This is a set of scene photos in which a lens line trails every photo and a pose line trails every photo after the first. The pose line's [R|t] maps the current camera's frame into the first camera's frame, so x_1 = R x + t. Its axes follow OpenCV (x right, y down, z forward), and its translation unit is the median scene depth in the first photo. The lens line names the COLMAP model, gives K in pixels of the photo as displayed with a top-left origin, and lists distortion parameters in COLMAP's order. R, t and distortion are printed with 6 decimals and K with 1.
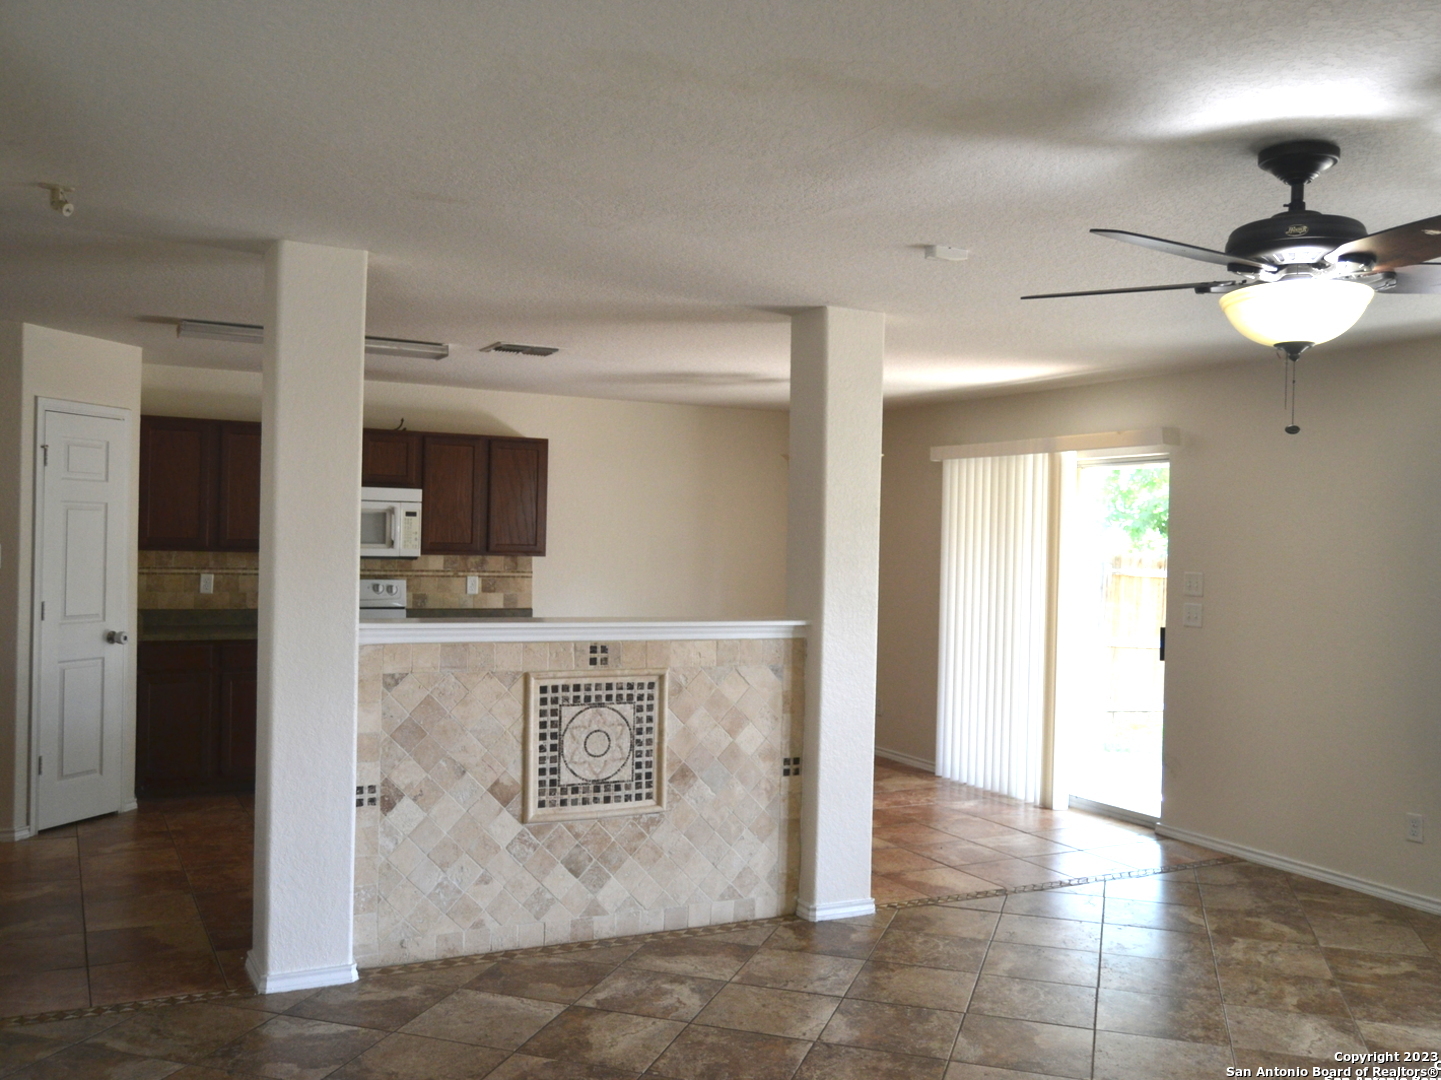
lens RADIAL K [[1287.7, 0, 718.7], [0, 1287.7, 540.1], [0, 0, 1]] dist [-0.014717, 0.009574]
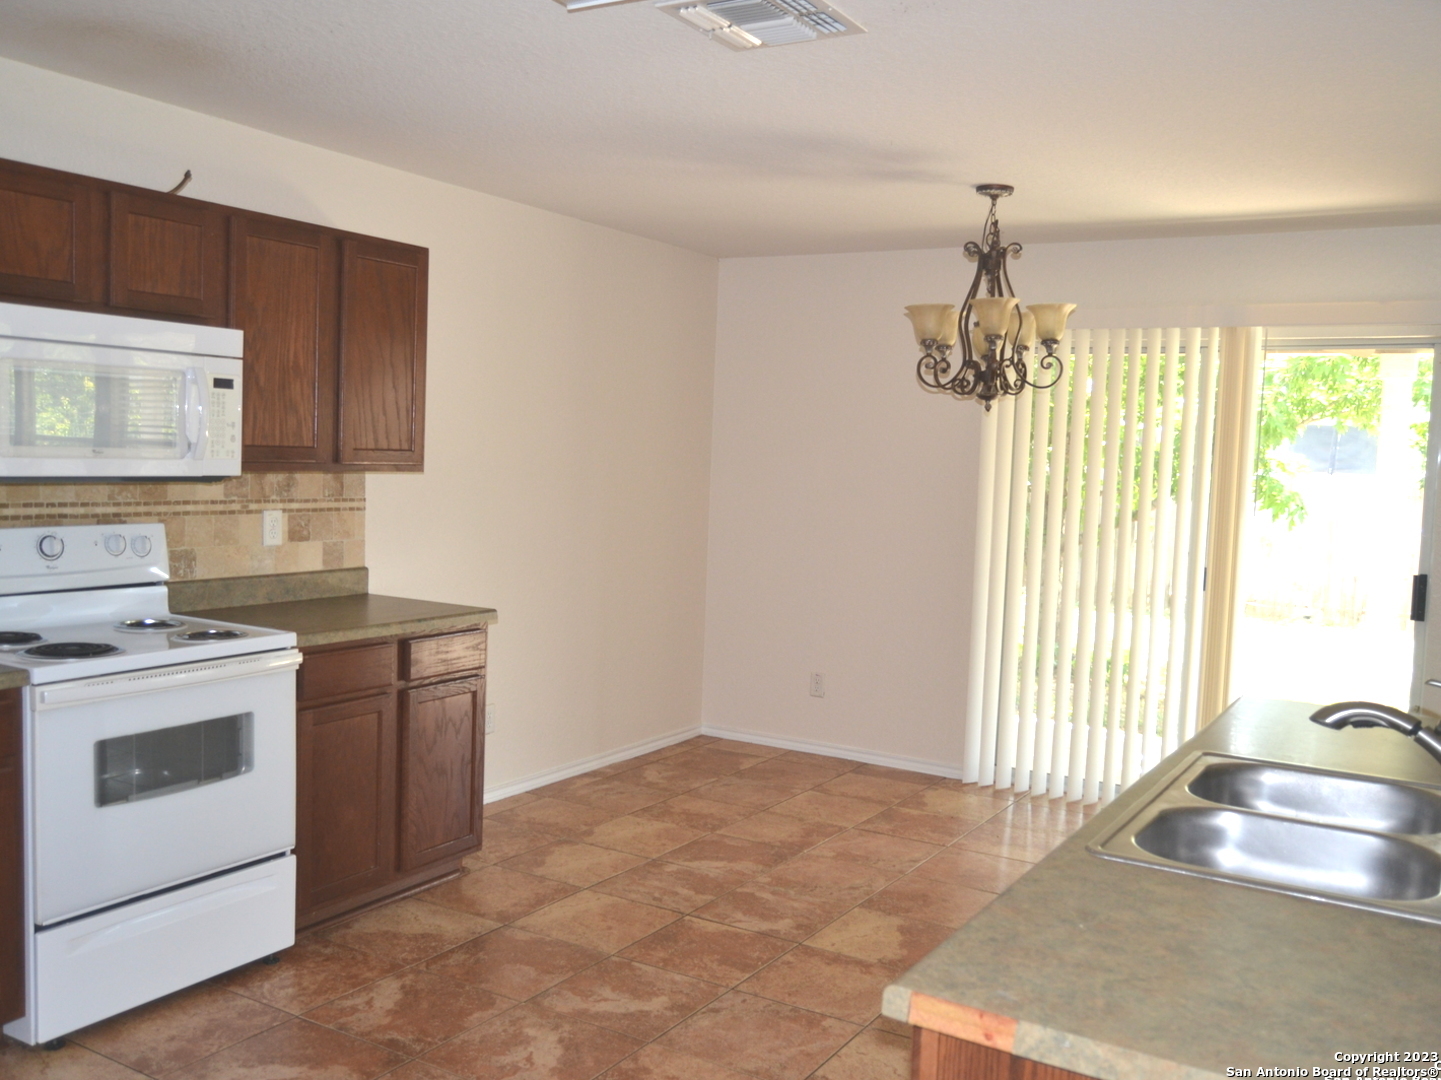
lens RADIAL K [[1287.7, 0, 724.7], [0, 1287.7, 547.5], [0, 0, 1]] dist [-0.014717, 0.009574]
pose [[0.848705, -0.034404, 0.527746, -0.315003], [-0.013065, 0.996213, 0.085954, -0.003483], [-0.528705, -0.079844, 0.845042, 0.487897]]
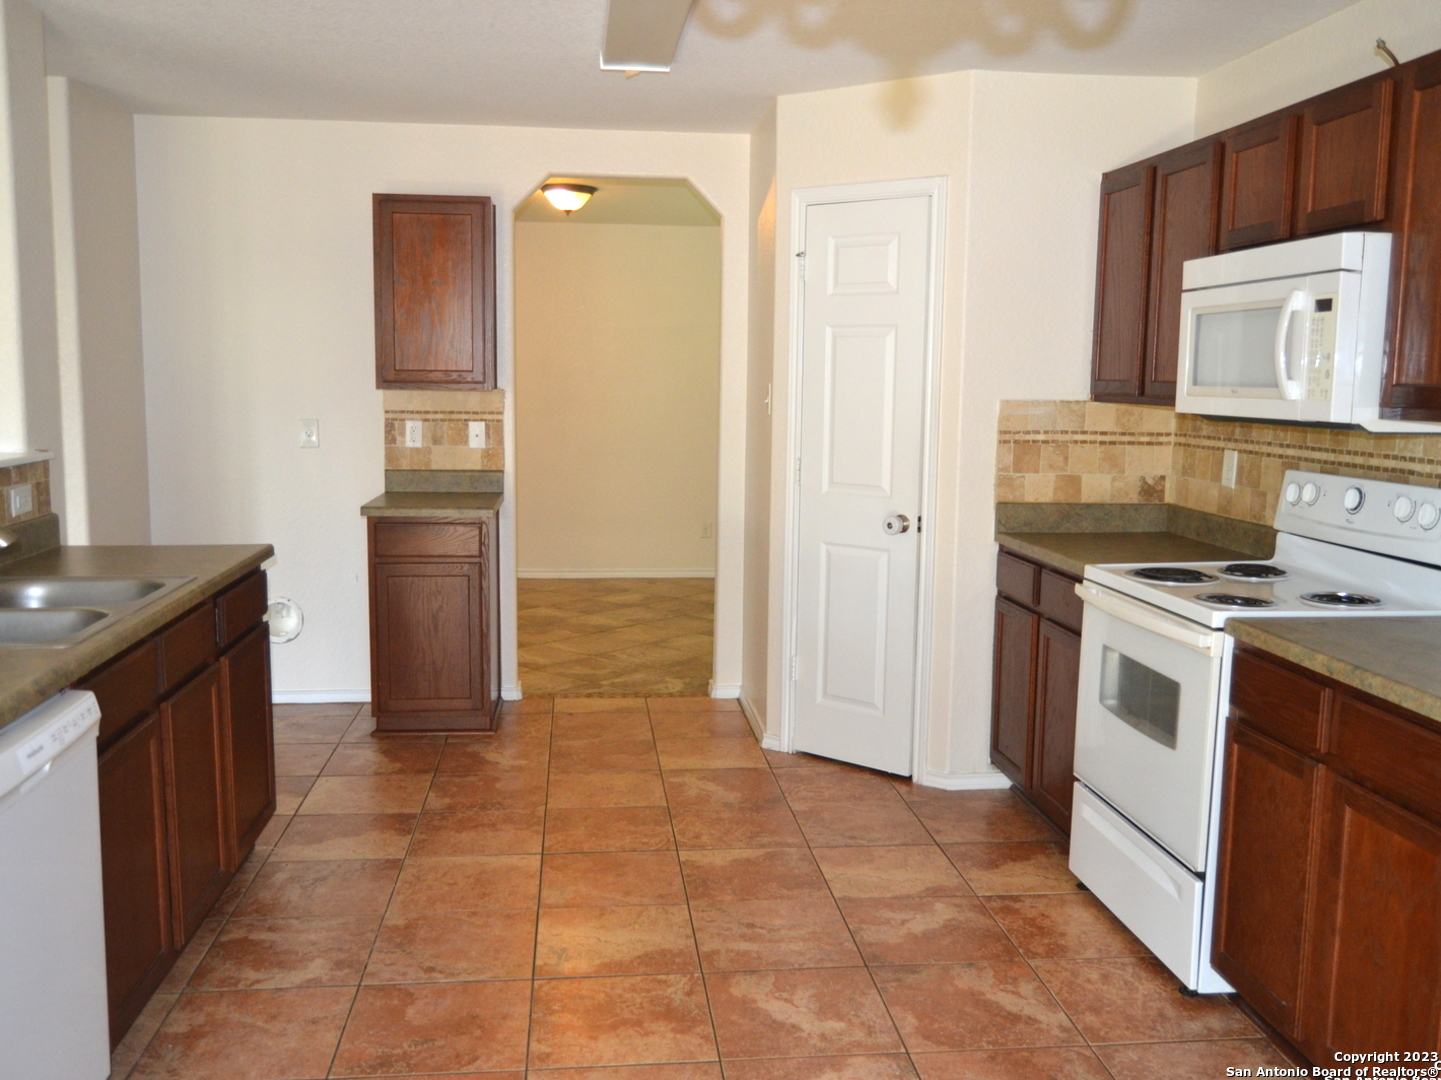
lens RADIAL K [[1287.7, 0, 721.1], [0, 1287.7, 538.1], [0, 0, 1]] dist [-0.014717, 0.009574]
pose [[-0.350823, 0.086403, -0.932447, 0.167255], [-0.030122, 0.994178, 0.103456, 0.012730], [0.935957, 0.064382, -0.346178, 0.927973]]
